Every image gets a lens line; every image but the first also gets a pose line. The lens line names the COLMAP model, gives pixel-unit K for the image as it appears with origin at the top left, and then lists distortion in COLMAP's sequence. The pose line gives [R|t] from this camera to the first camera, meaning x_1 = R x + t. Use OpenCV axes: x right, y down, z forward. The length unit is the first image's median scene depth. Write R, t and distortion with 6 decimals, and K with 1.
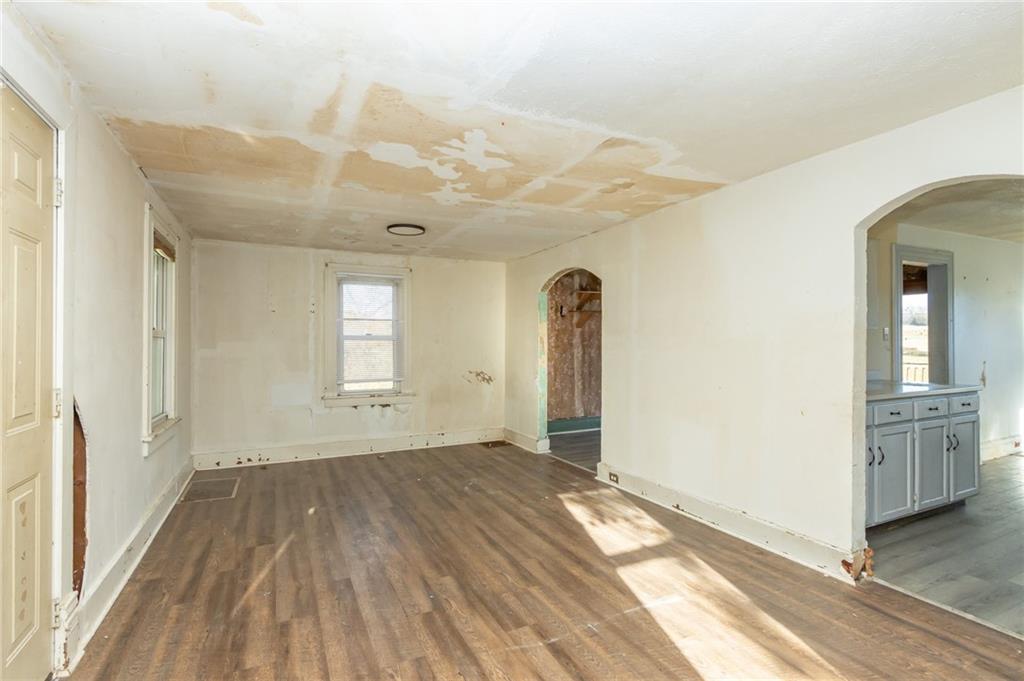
lens RADIAL K [[482.5, 0, 497.4], [0, 482.5, 341.6], [0, 0, 1]] dist [-0.001733, -0.000290]
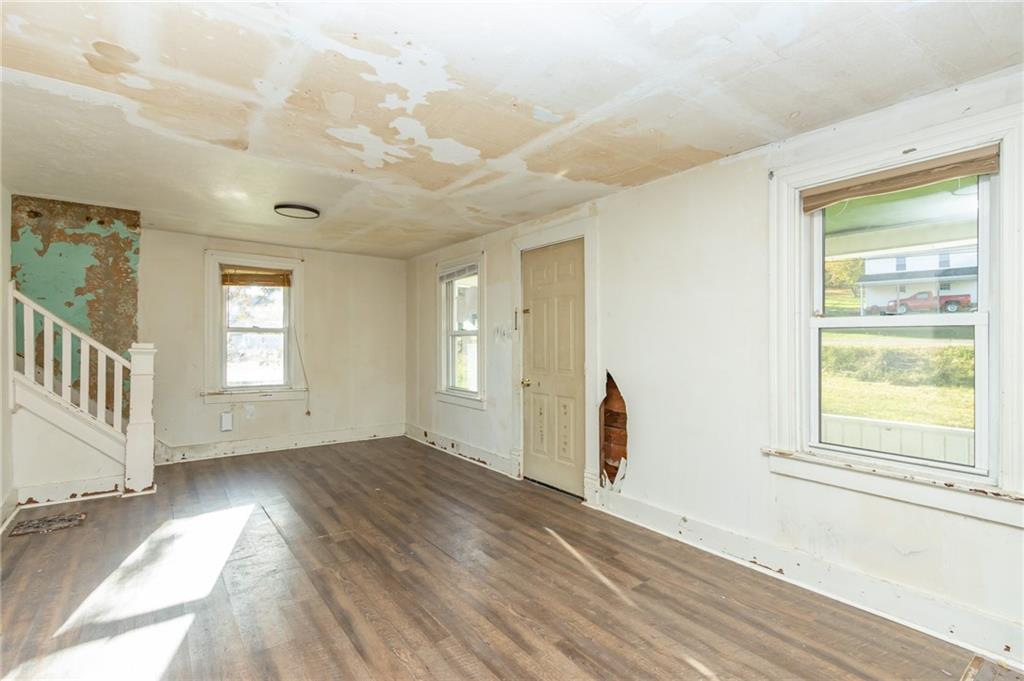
lens RADIAL K [[482.5, 0, 497.4], [0, 482.5, 341.6], [0, 0, 1]] dist [-0.001733, -0.000290]
pose [[-0.982535, 0.000653, -0.186077, -0.112722], [0.001805, 0.999980, -0.006022, 0.015972], [0.186070, -0.006253, -0.982517, 2.019047]]
